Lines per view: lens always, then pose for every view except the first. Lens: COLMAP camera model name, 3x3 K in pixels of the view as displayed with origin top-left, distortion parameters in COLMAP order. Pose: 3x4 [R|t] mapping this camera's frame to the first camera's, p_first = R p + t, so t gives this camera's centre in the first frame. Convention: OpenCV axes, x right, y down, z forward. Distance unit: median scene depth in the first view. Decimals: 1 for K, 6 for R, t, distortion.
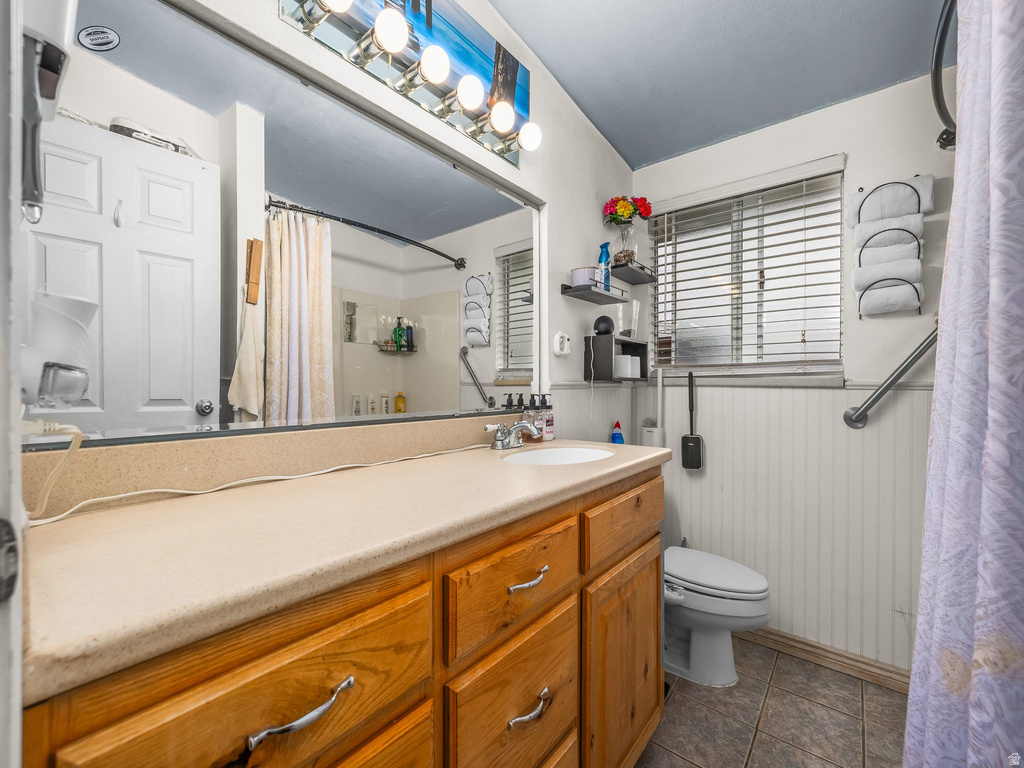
lens RADIAL K [[431.4, 0, 508.9], [0, 431.4, 382.6], [0, 0, 1]] dist [-0.000926, -0.000075]
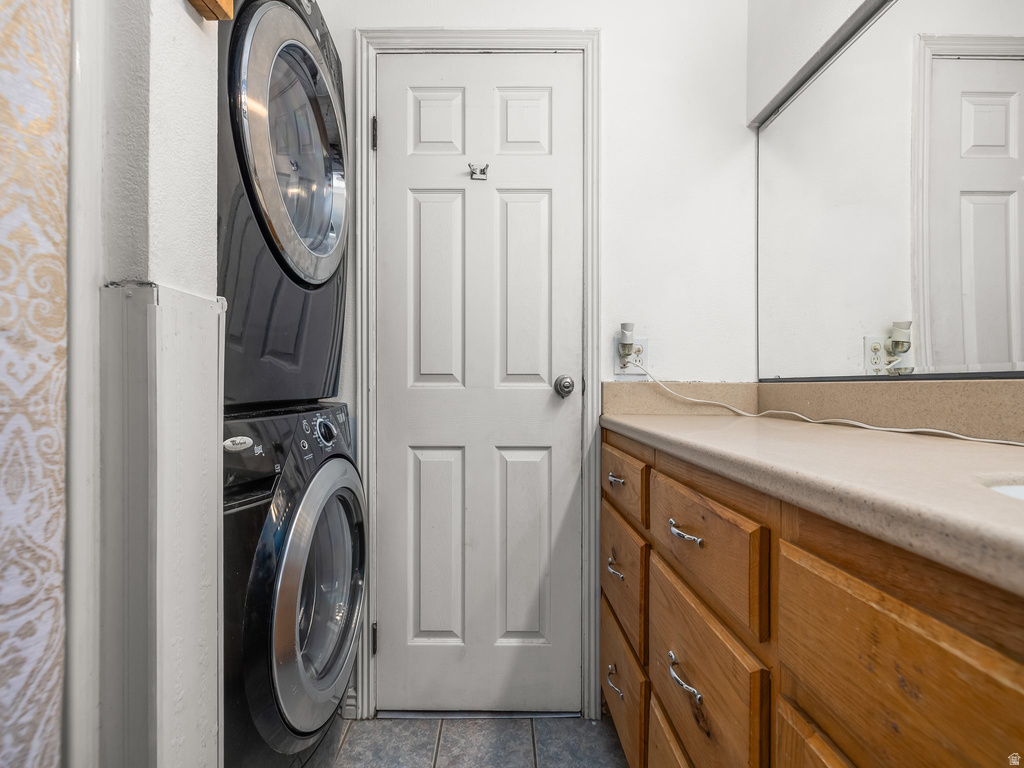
lens RADIAL K [[431.4, 0, 507.4], [0, 431.4, 387.0], [0, 0, 1]] dist [-0.000926, -0.000075]
pose [[-0.763650, -0.007236, -0.645590, 0.752396], [-0.009305, 0.999957, -0.000202, 0.137196], [0.645563, 0.005853, -0.763684, 1.210655]]
